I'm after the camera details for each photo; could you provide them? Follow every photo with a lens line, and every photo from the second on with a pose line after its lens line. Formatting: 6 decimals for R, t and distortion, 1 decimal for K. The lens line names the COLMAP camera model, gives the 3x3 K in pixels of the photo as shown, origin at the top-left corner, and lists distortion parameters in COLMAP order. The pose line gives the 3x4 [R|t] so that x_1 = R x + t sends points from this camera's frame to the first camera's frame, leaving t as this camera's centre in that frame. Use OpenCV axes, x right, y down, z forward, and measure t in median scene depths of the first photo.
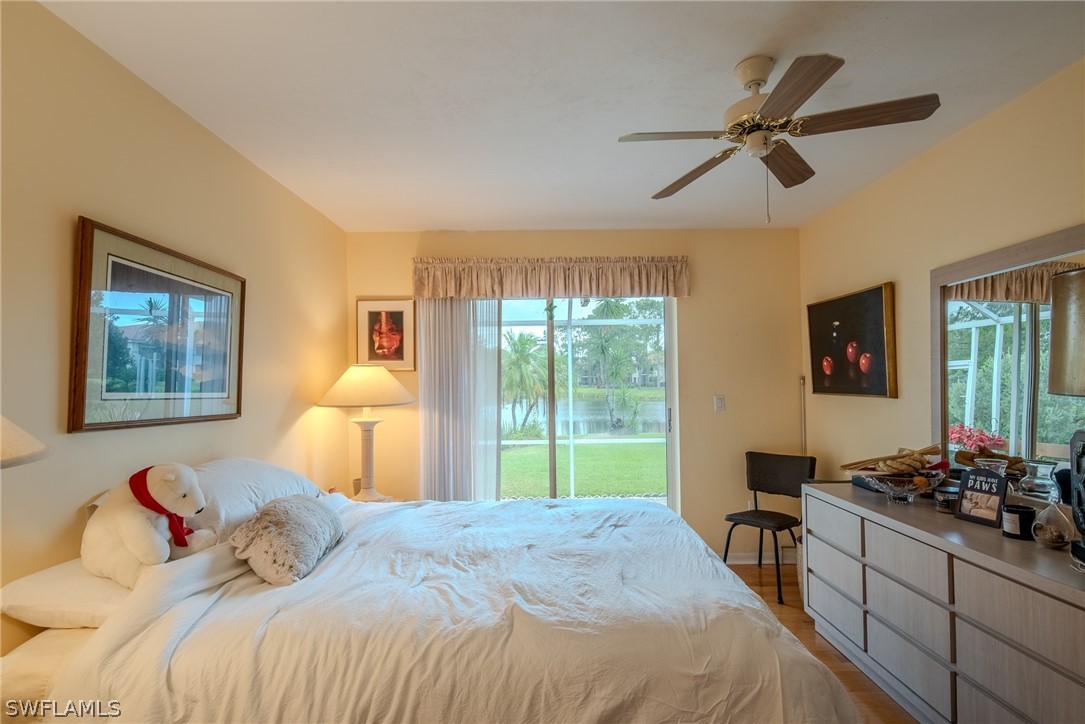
lens RADIAL K [[528.5, 0, 549.1], [0, 528.5, 371.0], [0, 0, 1]] dist [-0.002399, -0.000701]
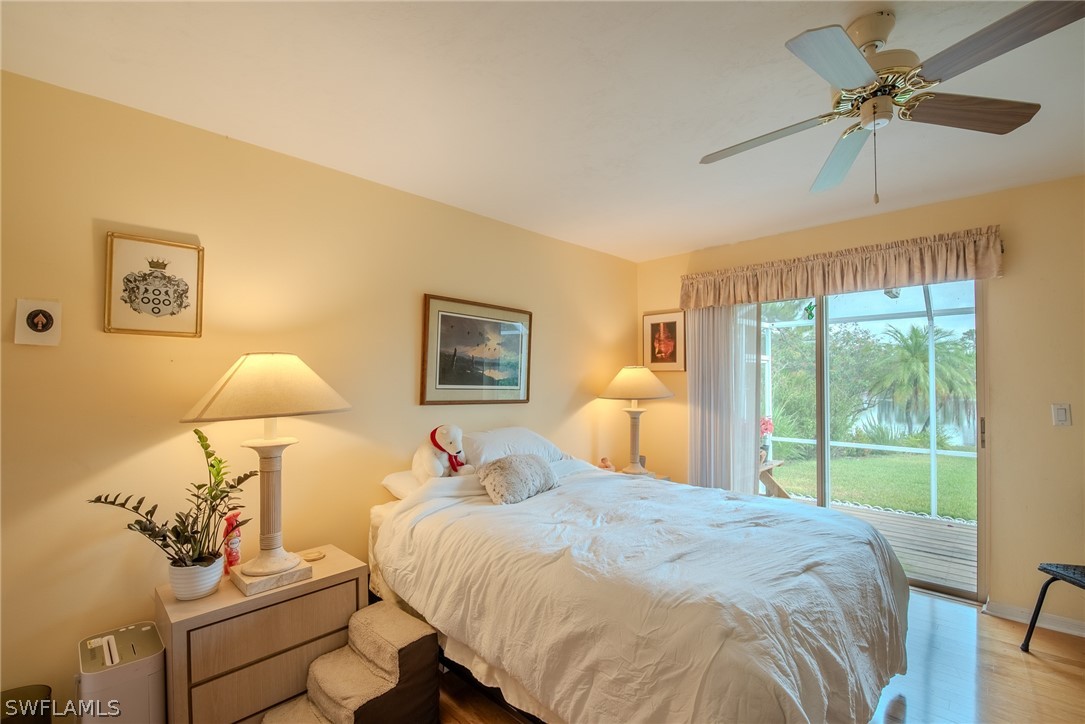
lens RADIAL K [[472.2, 0, 548.6], [0, 472.2, 371.7], [0, 0, 1]] dist [-0.000457, -0.010911]
pose [[0.709673, 0.000551, -0.704531, 0.431590], [0.003980, 0.999981, 0.004791, -0.008444], [0.704520, -0.006204, 0.709657, 0.057398]]
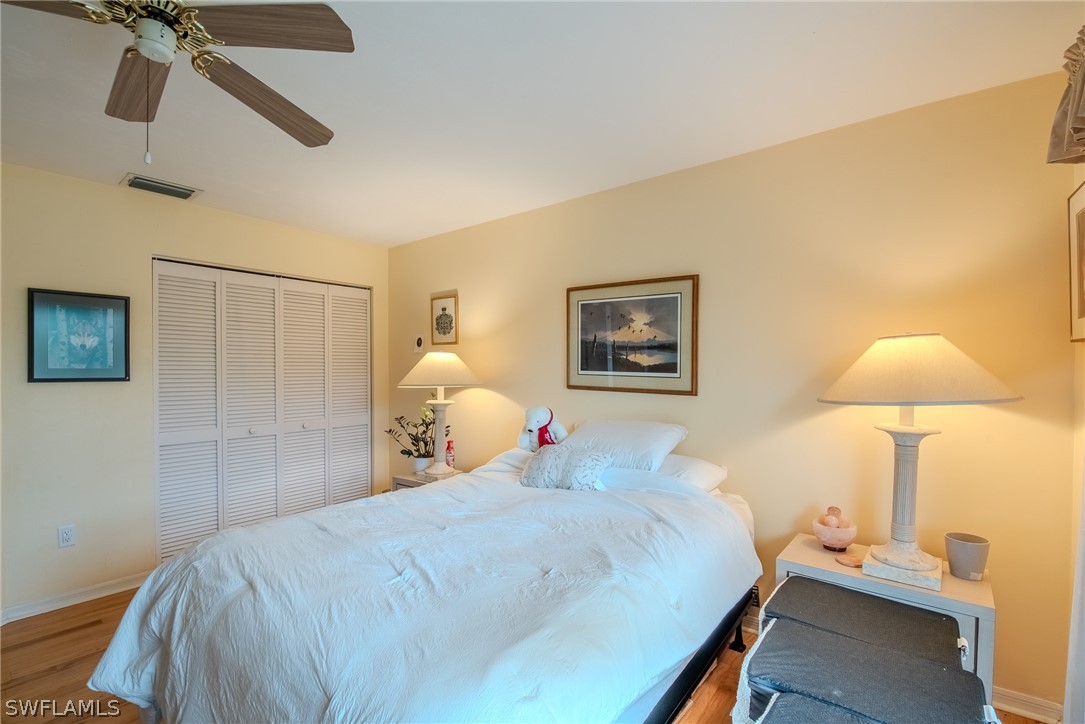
lens RADIAL K [[472.2, 0, 548.6], [0, 472.2, 371.7], [0, 0, 1]] dist [-0.000457, -0.010911]
pose [[-0.618112, 0.025617, -0.785673, 0.444542], [0.027960, 0.999553, 0.010594, 0.015793], [0.785593, -0.015419, -0.618552, 1.395089]]
